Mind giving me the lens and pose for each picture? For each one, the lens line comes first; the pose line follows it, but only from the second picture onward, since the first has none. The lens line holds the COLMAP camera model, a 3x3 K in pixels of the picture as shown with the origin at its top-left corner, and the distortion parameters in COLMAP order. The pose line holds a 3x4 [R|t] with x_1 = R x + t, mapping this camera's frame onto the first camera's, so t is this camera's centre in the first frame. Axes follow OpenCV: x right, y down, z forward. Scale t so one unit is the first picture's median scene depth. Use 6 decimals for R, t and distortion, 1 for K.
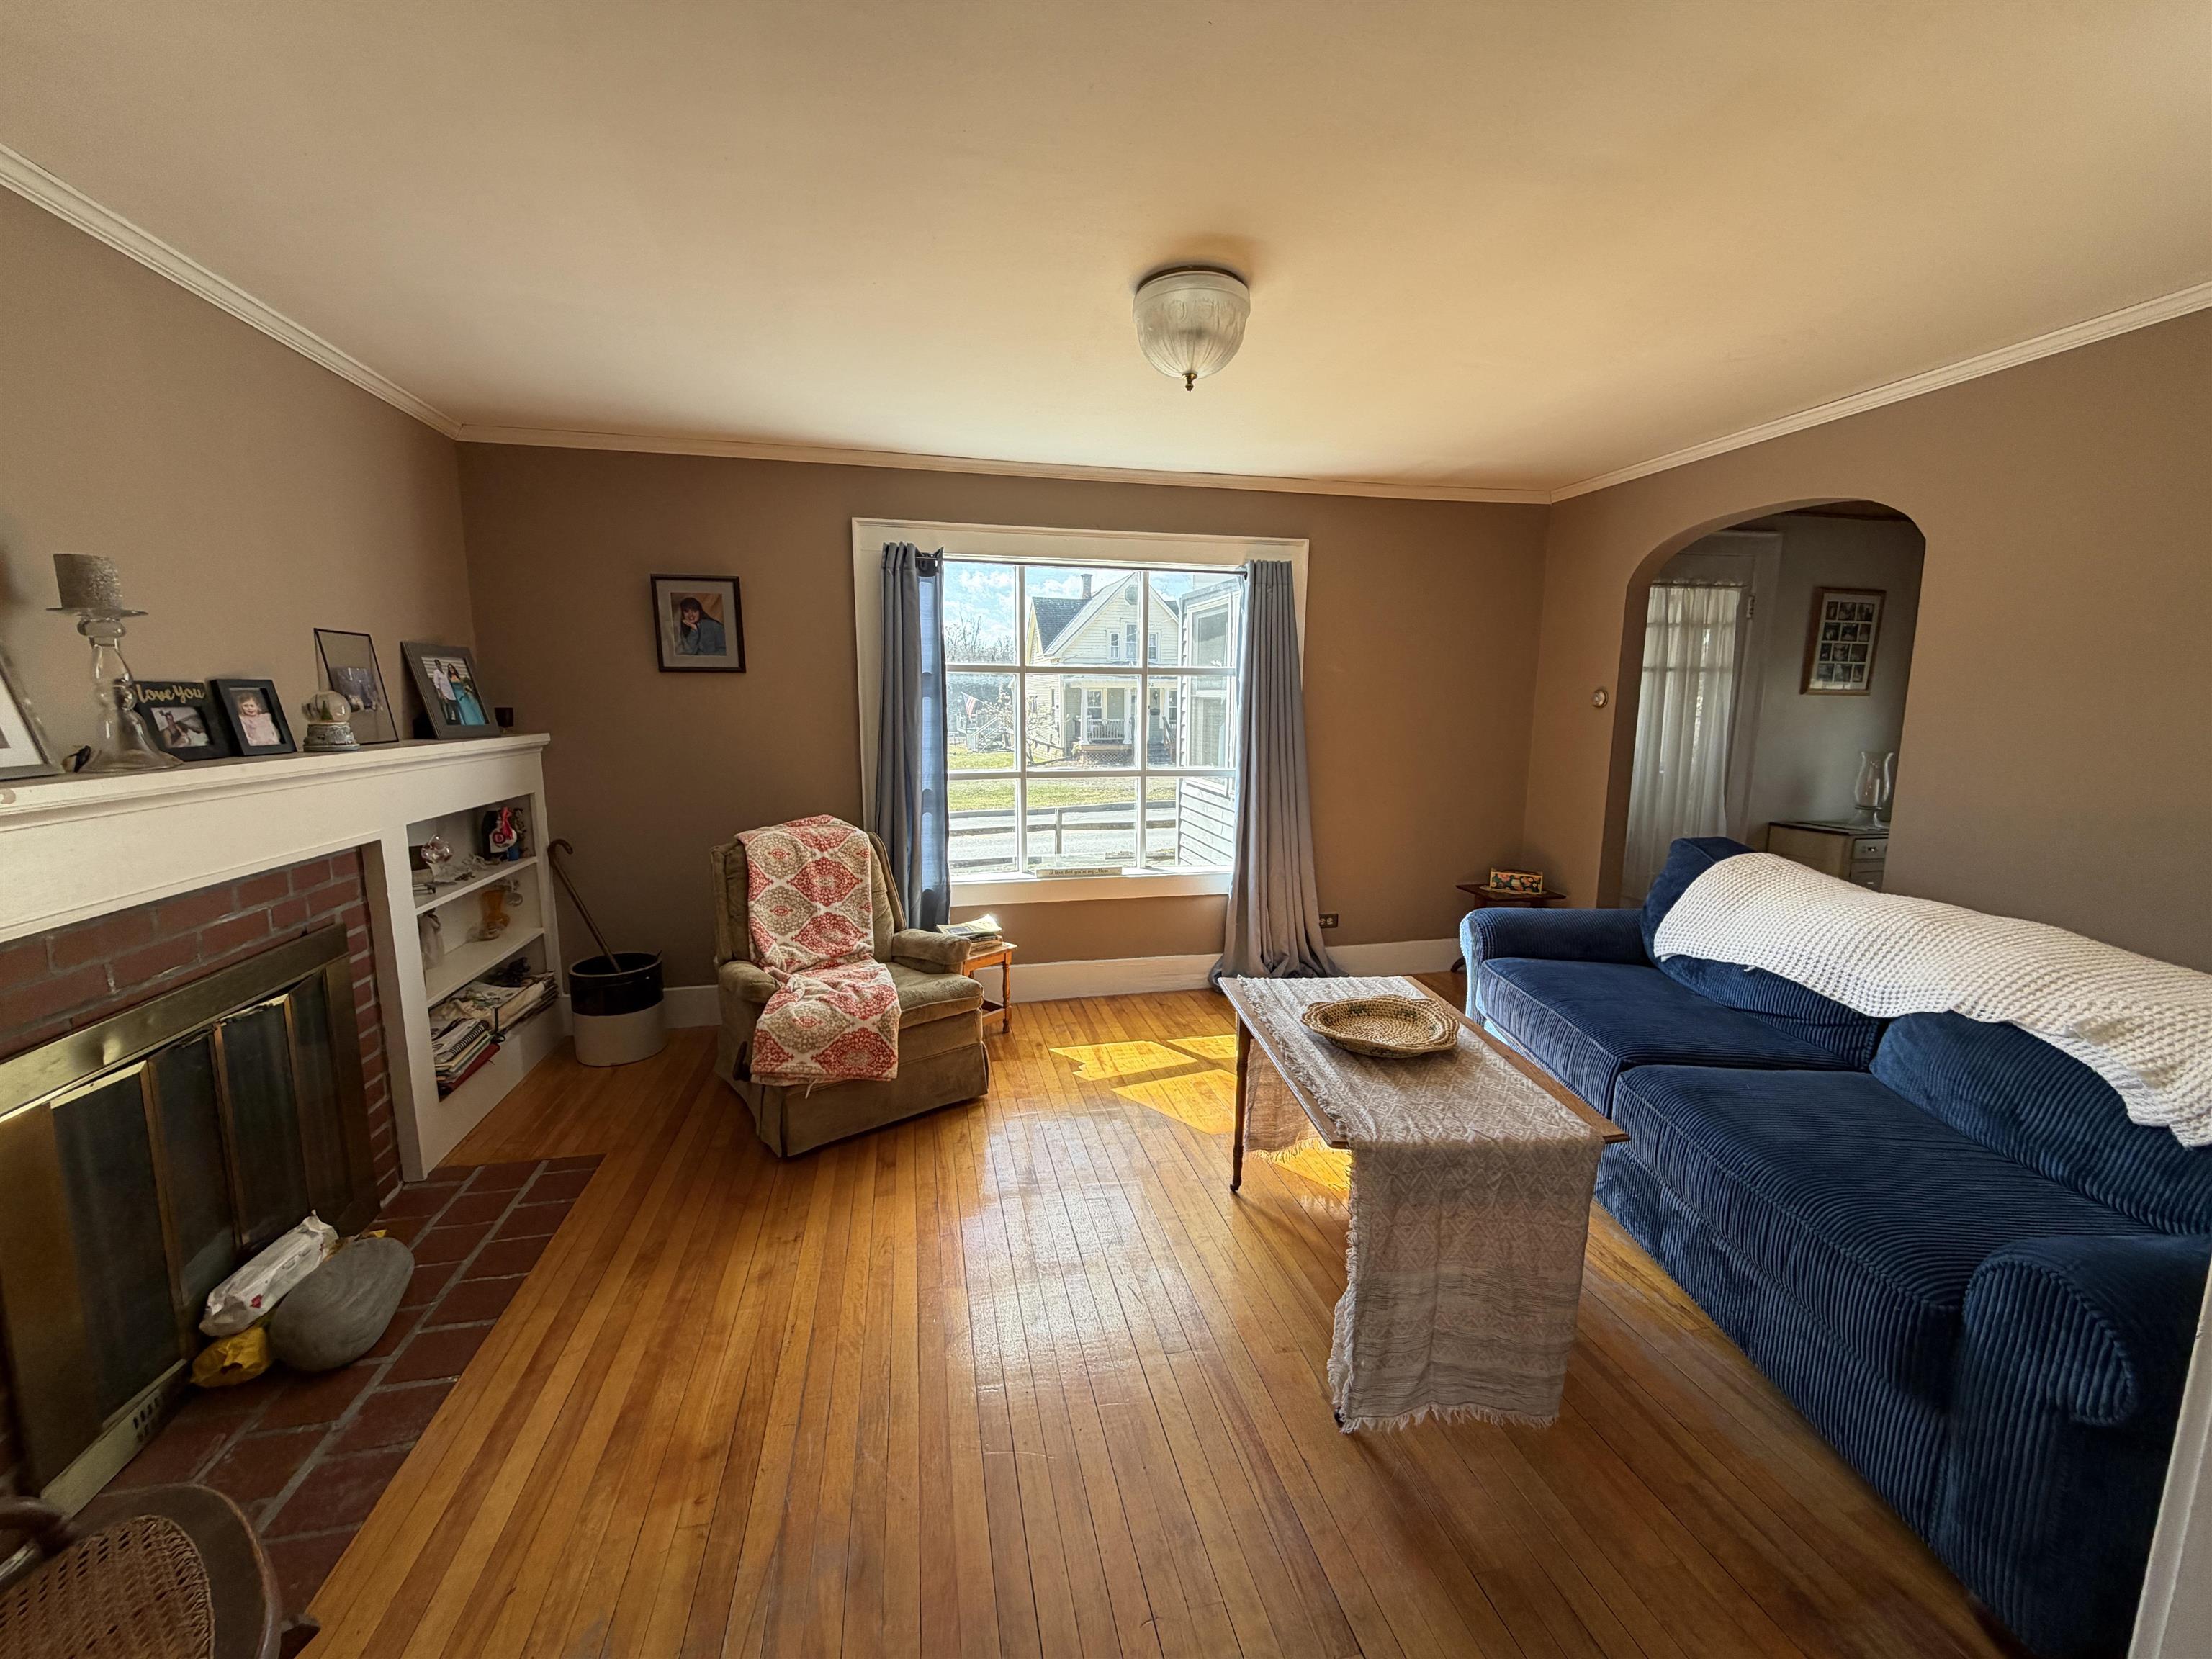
lens RADIAL K [[880.0, 0, 1104.1], [0, 880.0, 831.3], [0, 0, 1]] dist [0.000036, 0.000367]
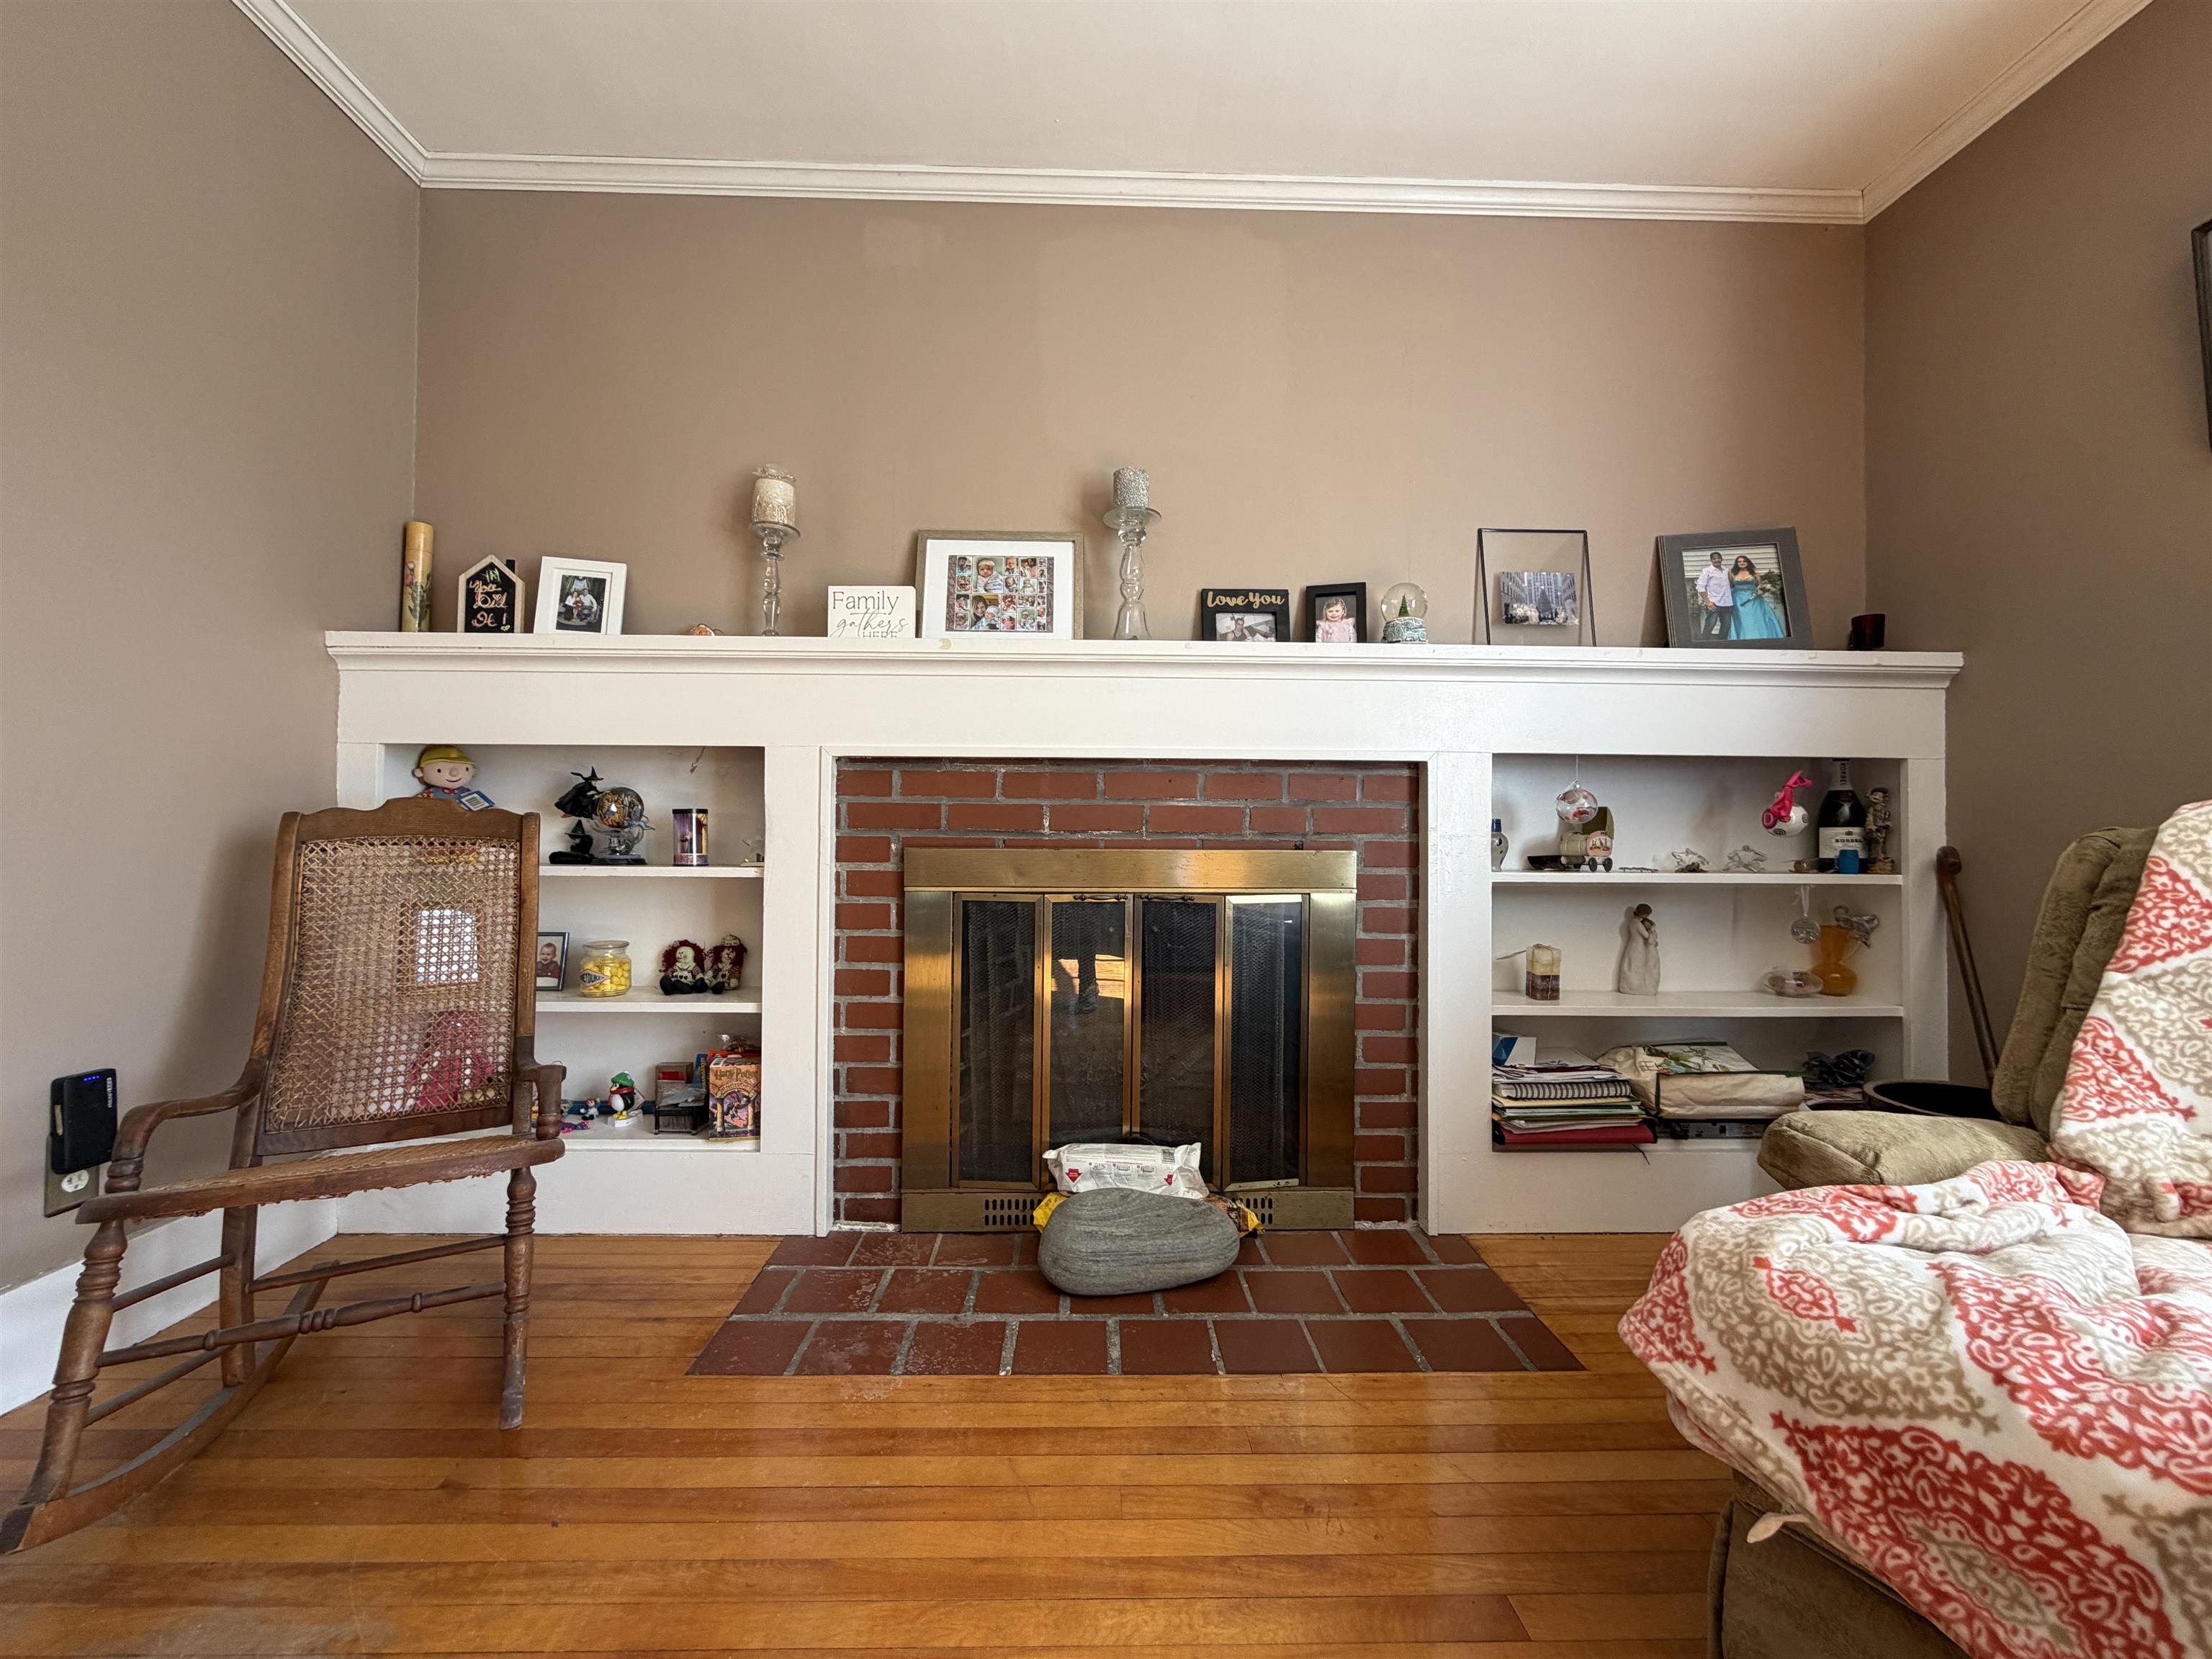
lens RADIAL K [[880.0, 0, 1099.4], [0, 880.0, 827.0], [0, 0, 1]] dist [0.000036, 0.000367]
pose [[-0.192452, -0.019500, -0.981113, 0.000799], [-0.156151, 0.987672, 0.011000, 0.085091], [0.968803, 0.155319, -0.193124, 0.718593]]
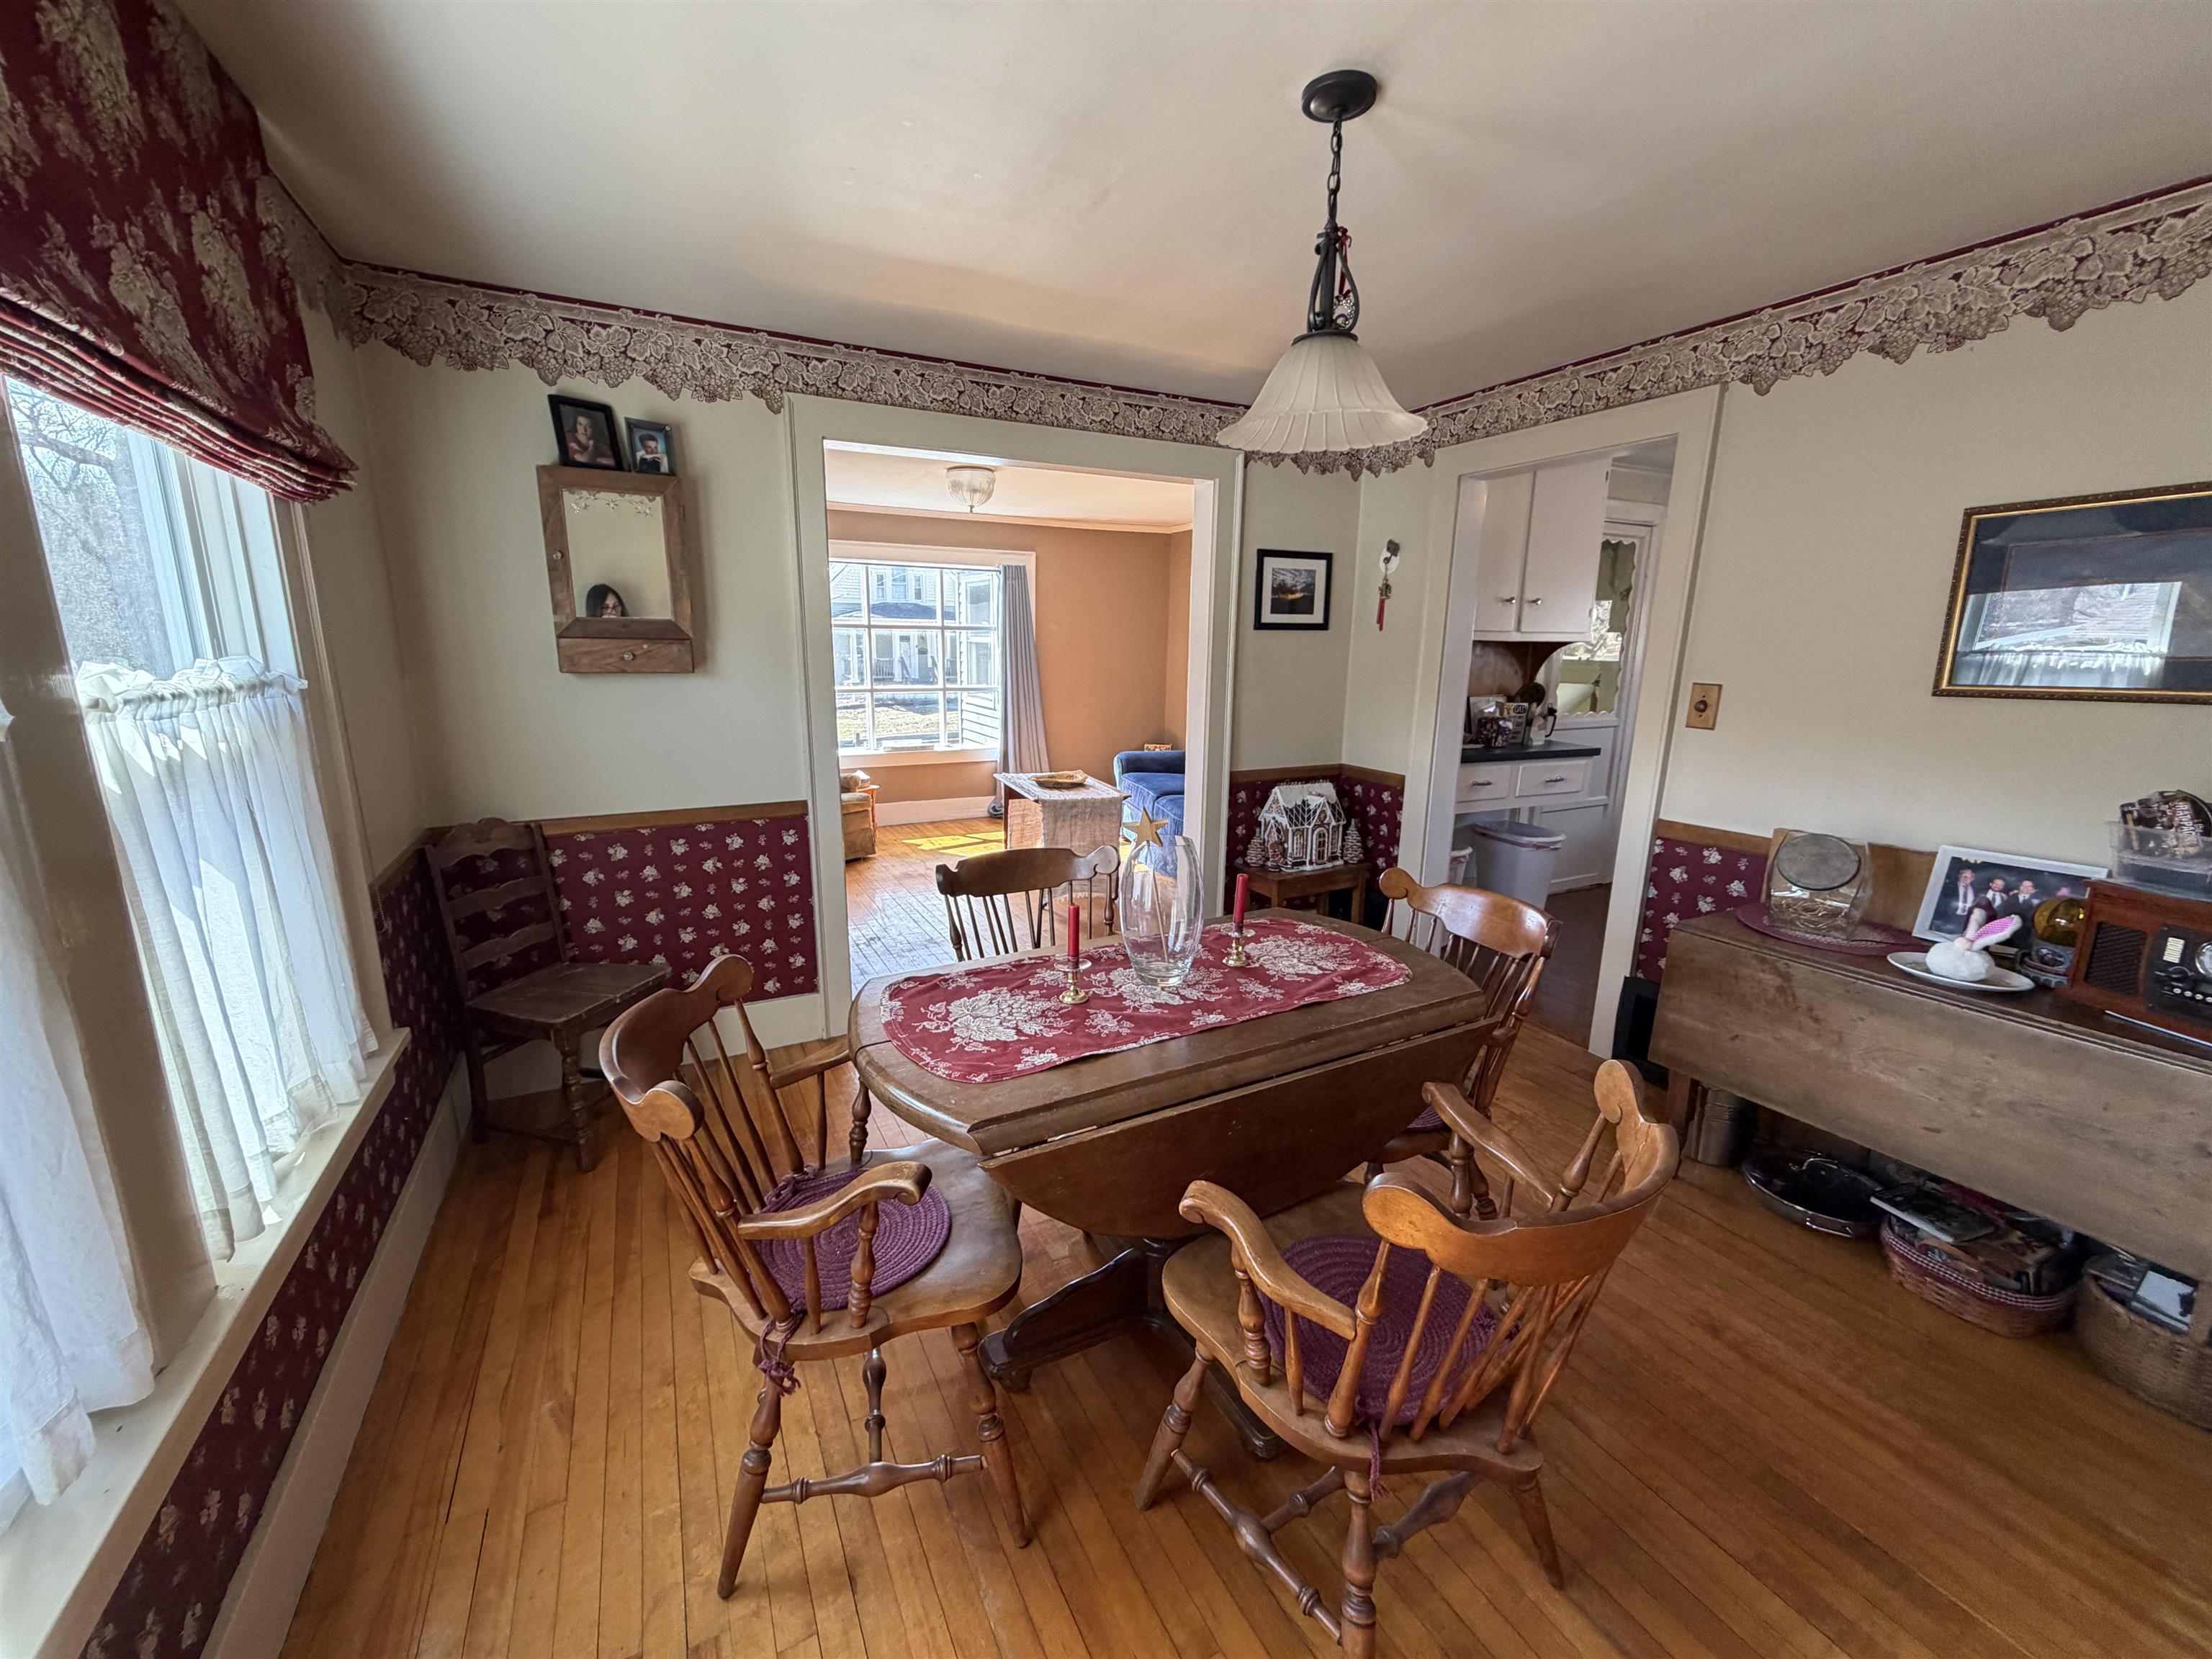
lens RADIAL K [[880.0, 0, 1109.2], [0, 880.0, 827.1], [0, 0, 1]] dist [0.000036, 0.000367]
pose [[0.963732, -0.050434, 0.262064, -0.150855], [0.033854, 0.997151, 0.067406, 0.134169], [-0.264717, -0.056089, 0.962694, -1.018781]]
